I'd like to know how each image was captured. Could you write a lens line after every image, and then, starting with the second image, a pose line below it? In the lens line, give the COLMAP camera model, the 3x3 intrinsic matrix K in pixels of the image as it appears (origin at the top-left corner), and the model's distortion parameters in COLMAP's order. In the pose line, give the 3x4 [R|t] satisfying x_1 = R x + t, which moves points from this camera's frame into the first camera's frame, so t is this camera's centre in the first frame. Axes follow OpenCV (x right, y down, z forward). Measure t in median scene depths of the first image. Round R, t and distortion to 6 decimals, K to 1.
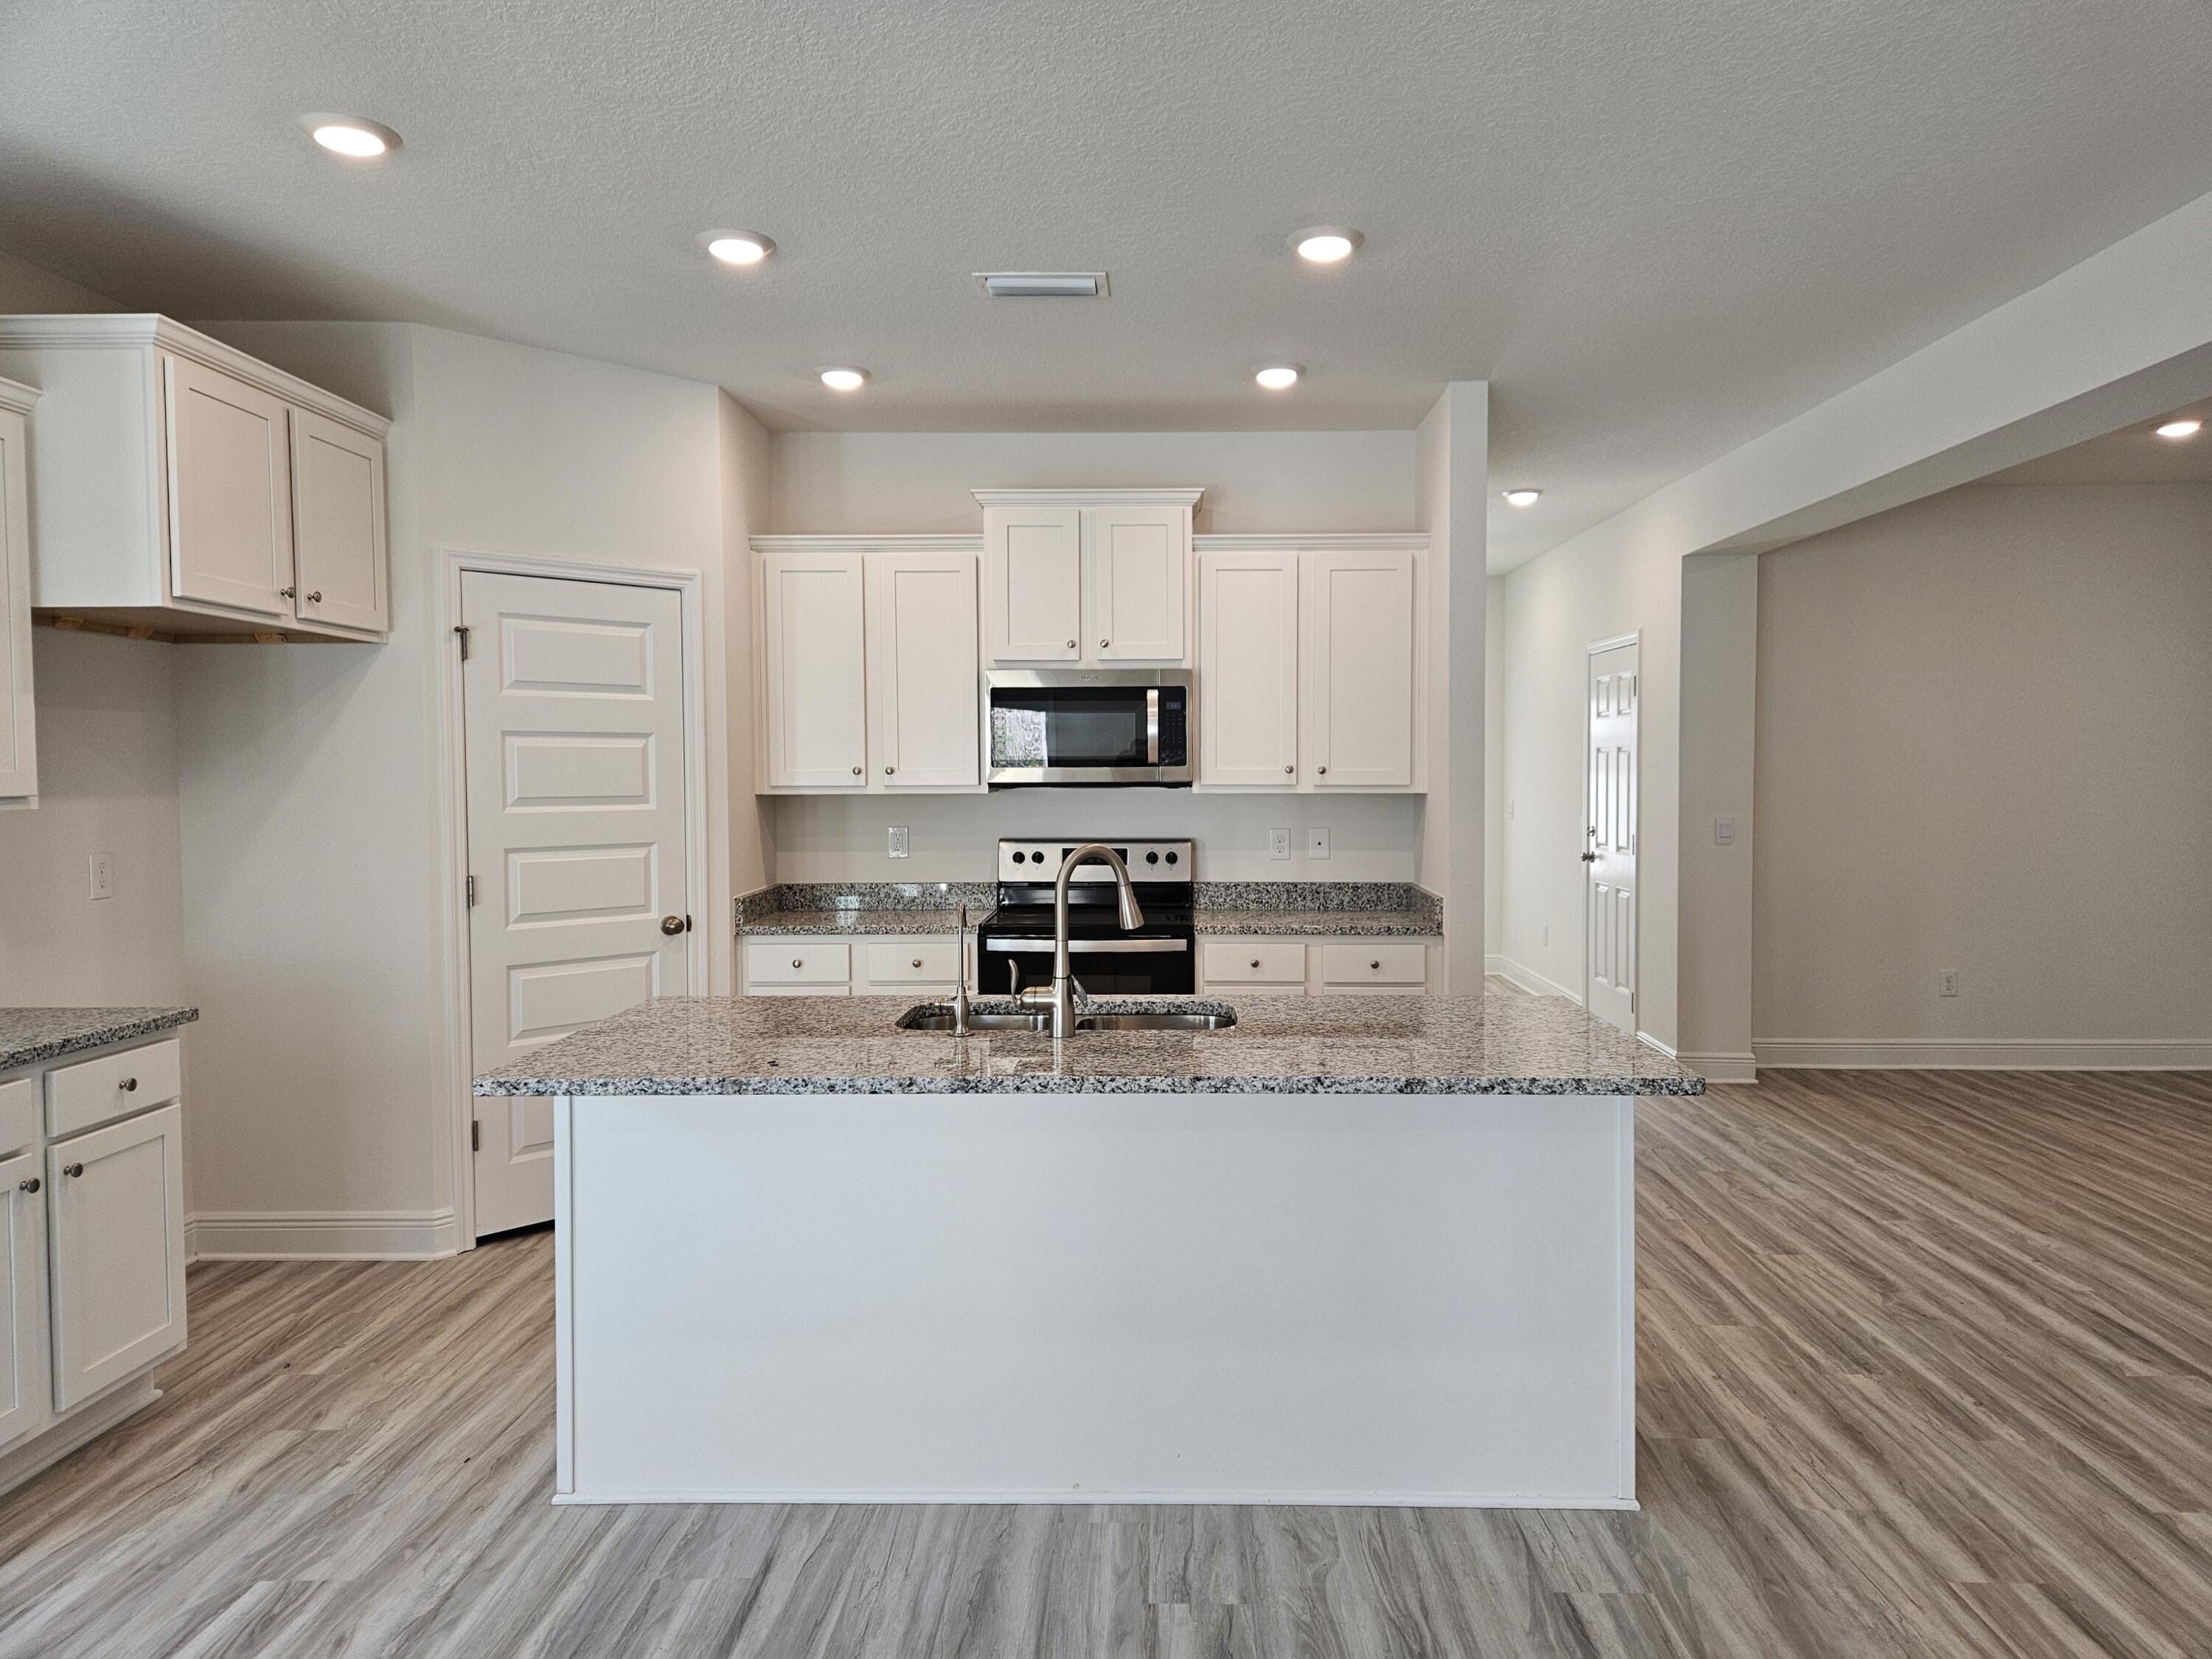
lens RADIAL K [[1519.7, 0, 1122.7], [0, 1519.7, 825.5], [0, 0, 1]] dist [0.088260, -0.087264]
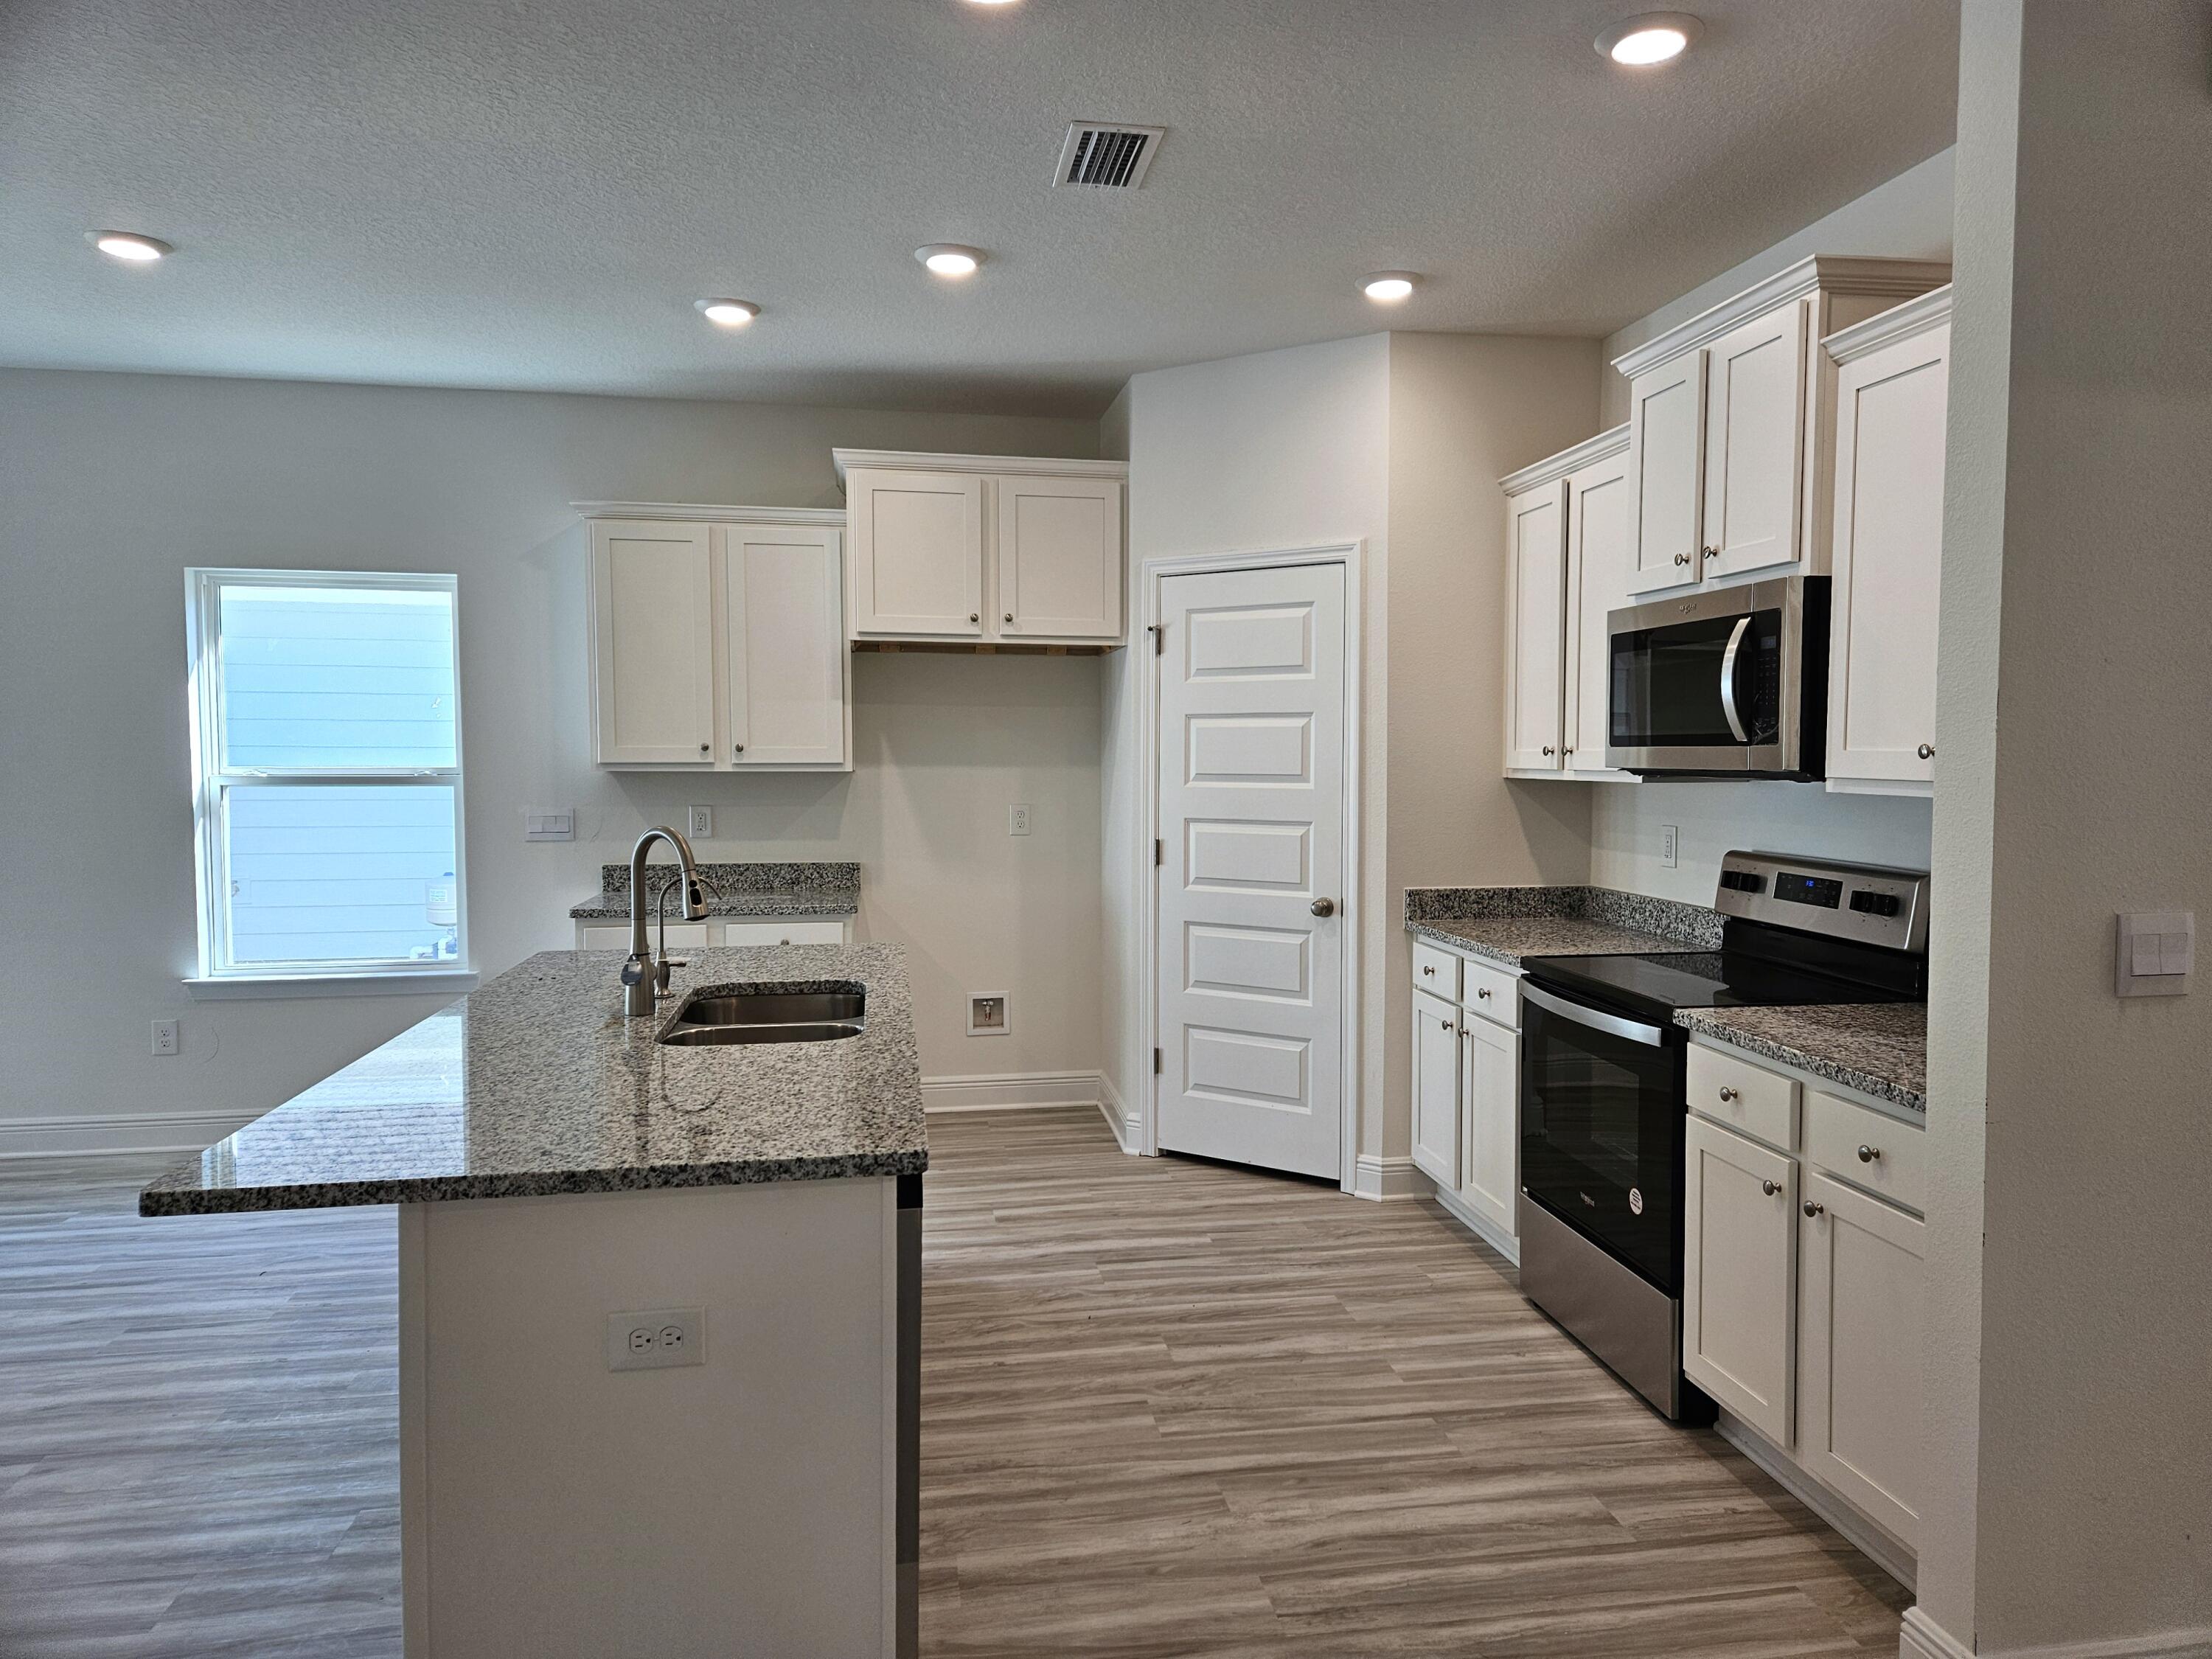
lens RADIAL K [[1438.7, 0, 1106.0], [0, 1438.7, 829.5], [0, 0, 1]] dist [0.083649, -0.073599]
pose [[0.194741, 0.058204, -0.979126, 0.645889], [-0.039810, 0.997884, 0.051401, -0.029673], [0.980046, 0.028969, 0.196646, 0.756017]]
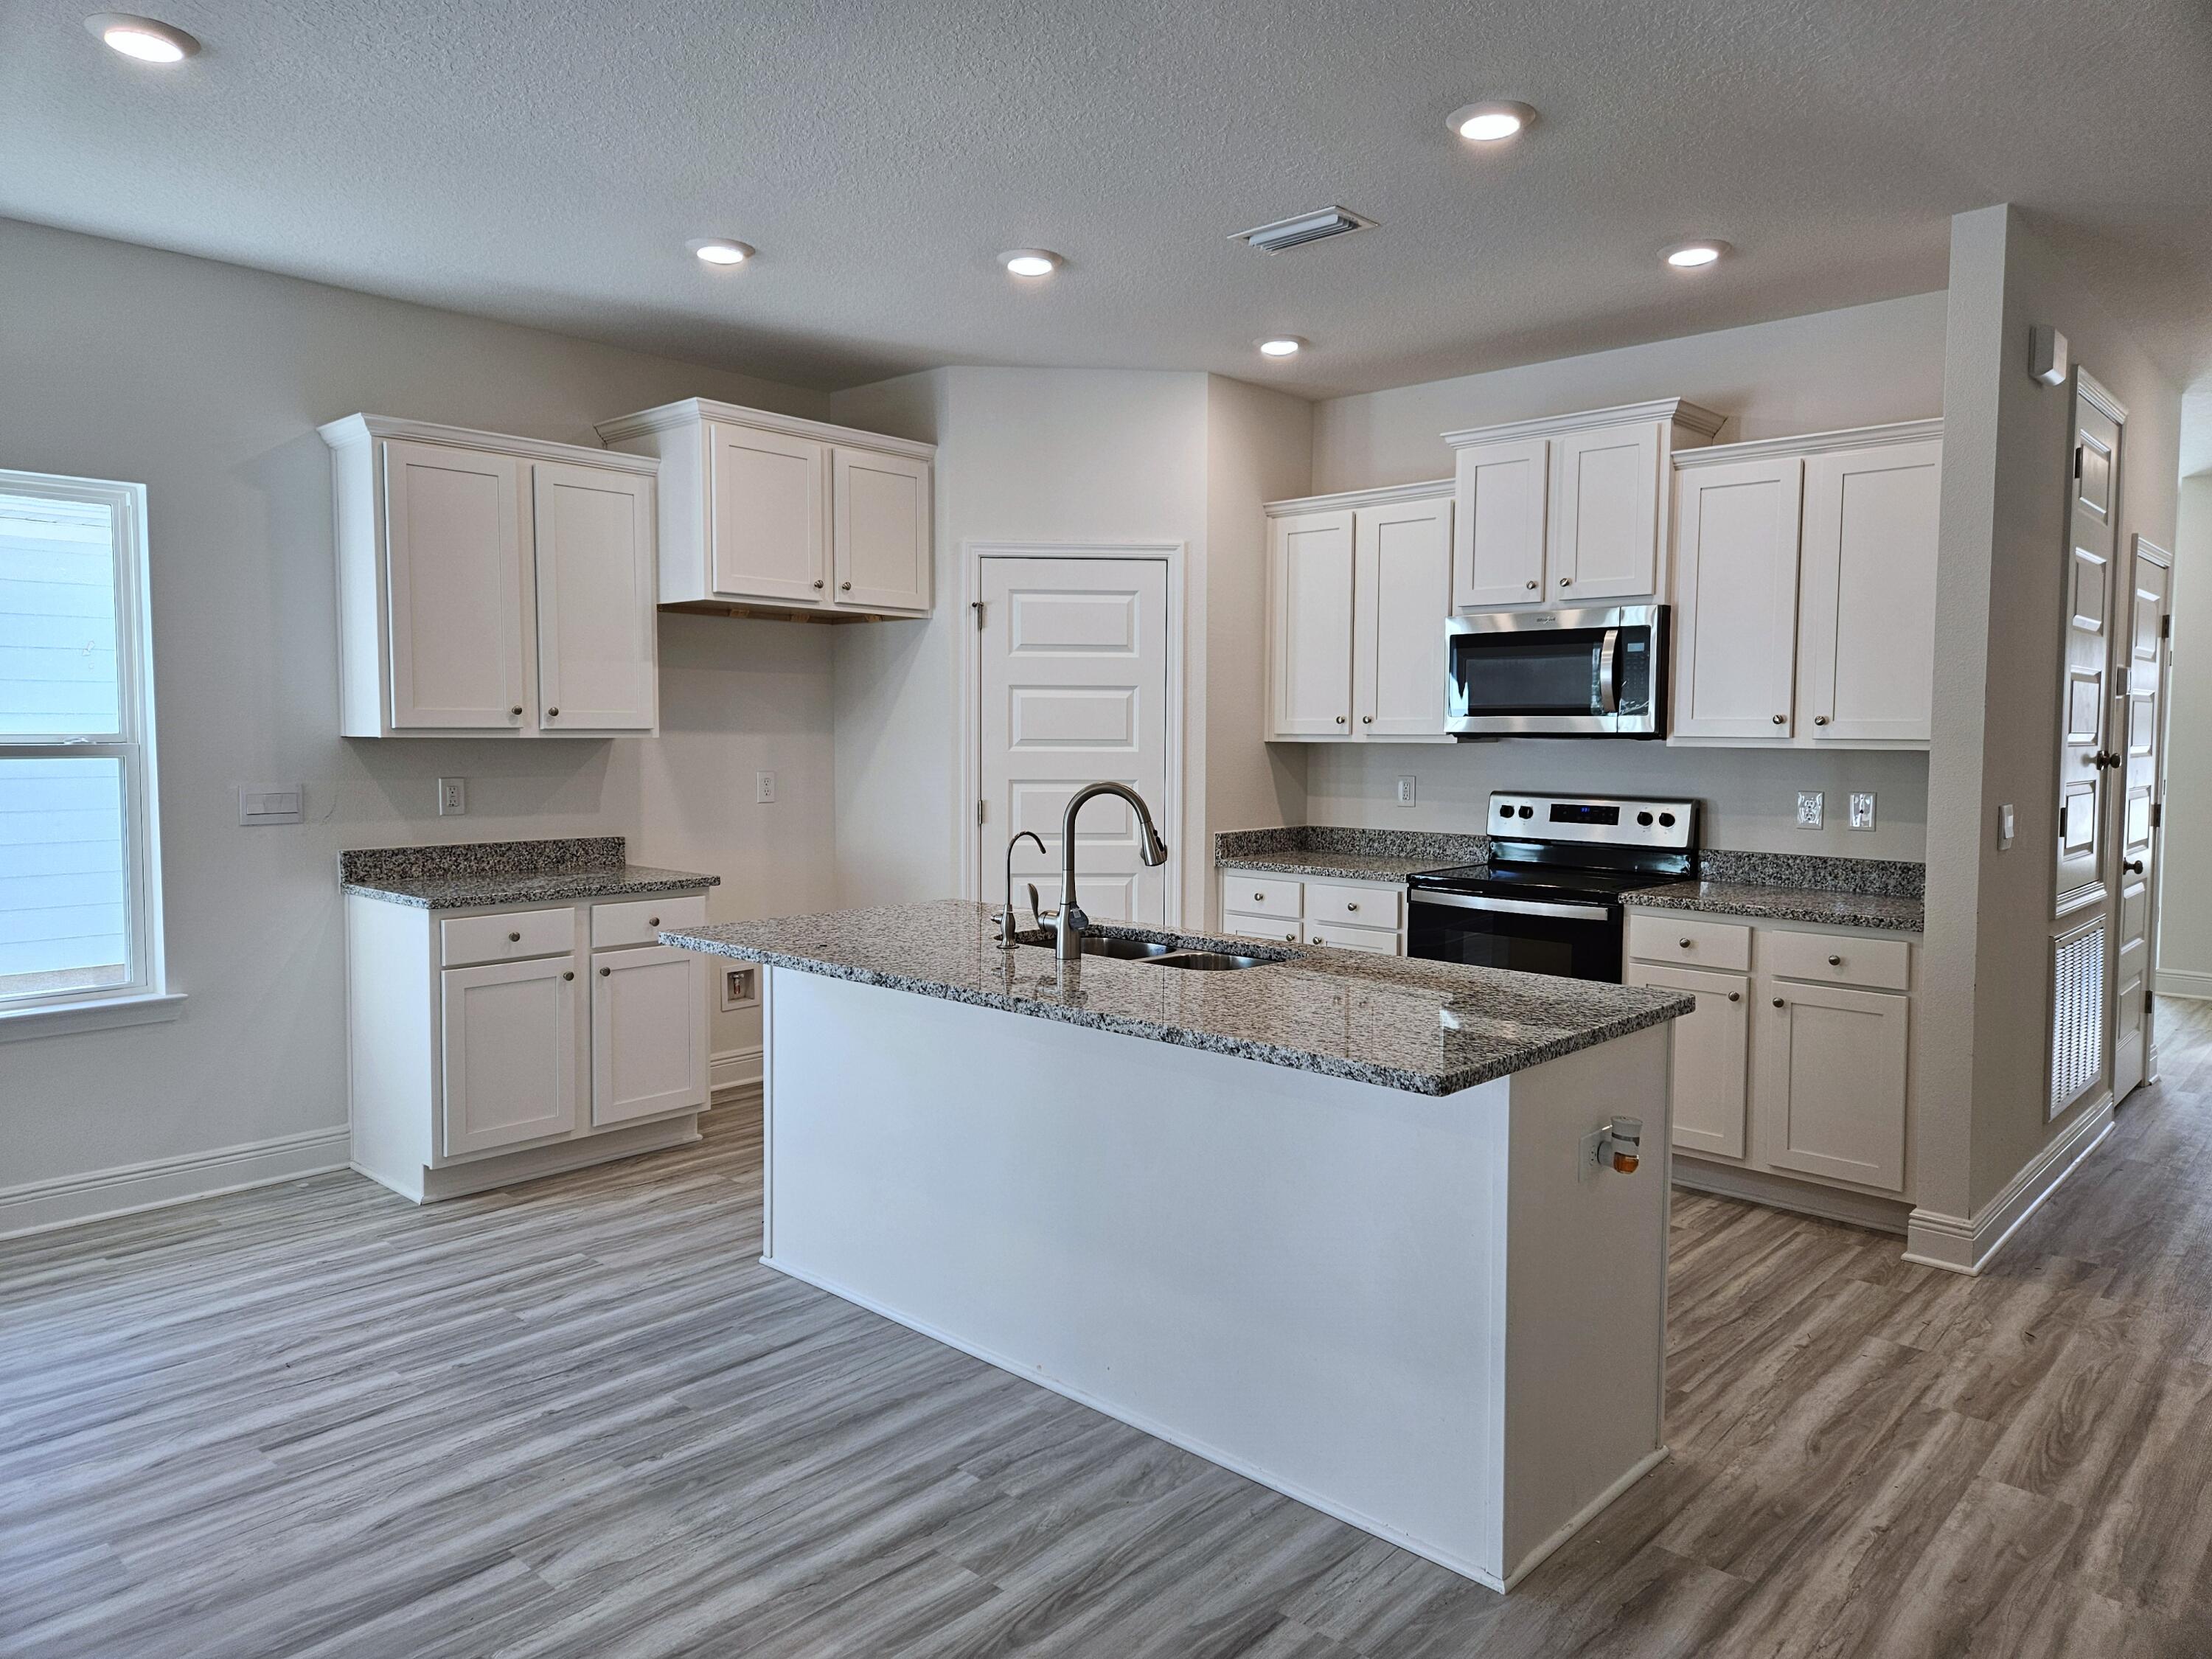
lens RADIAL K [[1464.9, 0, 1073.4], [0, 1464.9, 813.5], [0, 0, 1]] dist [0.090627, -0.075746]
pose [[0.741487, 0.047961, -0.669251, 0.445177], [-0.034427, 0.998848, 0.033438, 0.000838], [0.670083, -0.001753, 0.742284, 0.158565]]
